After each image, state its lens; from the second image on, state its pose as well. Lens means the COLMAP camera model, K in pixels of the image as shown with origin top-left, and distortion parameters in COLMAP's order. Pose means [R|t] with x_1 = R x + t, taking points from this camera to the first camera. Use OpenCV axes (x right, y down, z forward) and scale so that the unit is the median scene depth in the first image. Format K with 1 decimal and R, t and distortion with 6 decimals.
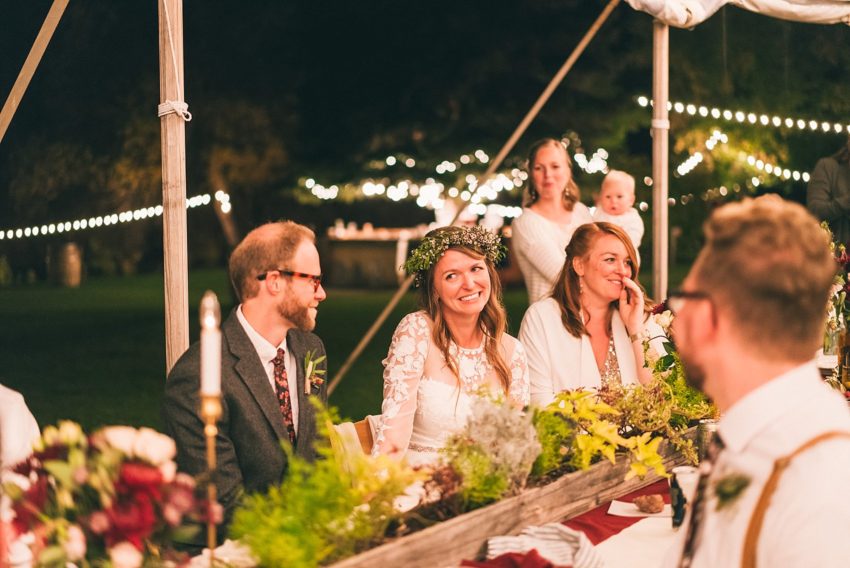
lens RADIAL K [[1322.1, 0, 425.0], [0, 1322.1, 284.0], [0, 0, 1]] dist [-0.049415, -0.089767]
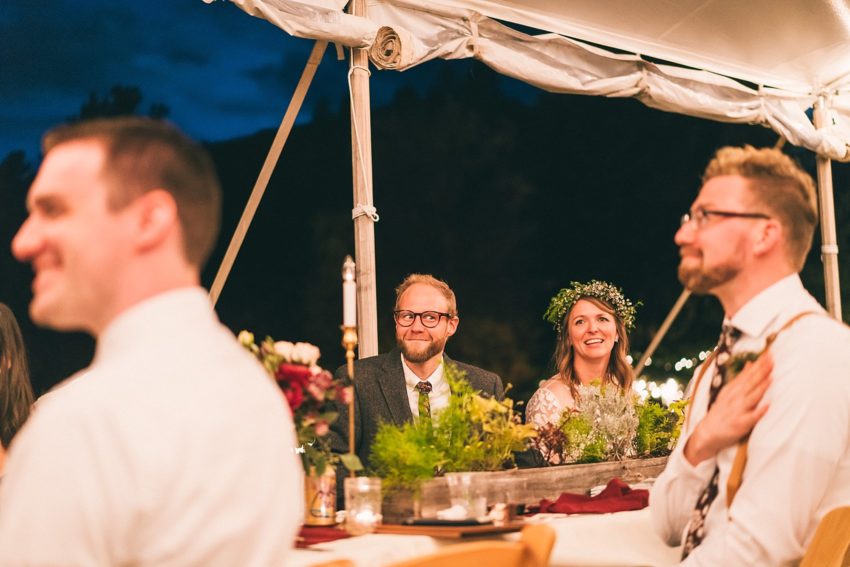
lens RADIAL K [[1374.4, 0, 425.0], [0, 1374.4, 283.5], [0, 0, 1]] dist [-0.022803, -0.113674]
pose [[0.979124, -0.052209, -0.196443, 0.114279], [0.013697, 0.981200, -0.192508, 0.181515], [0.202801, 0.185799, 0.961432, -0.213471]]
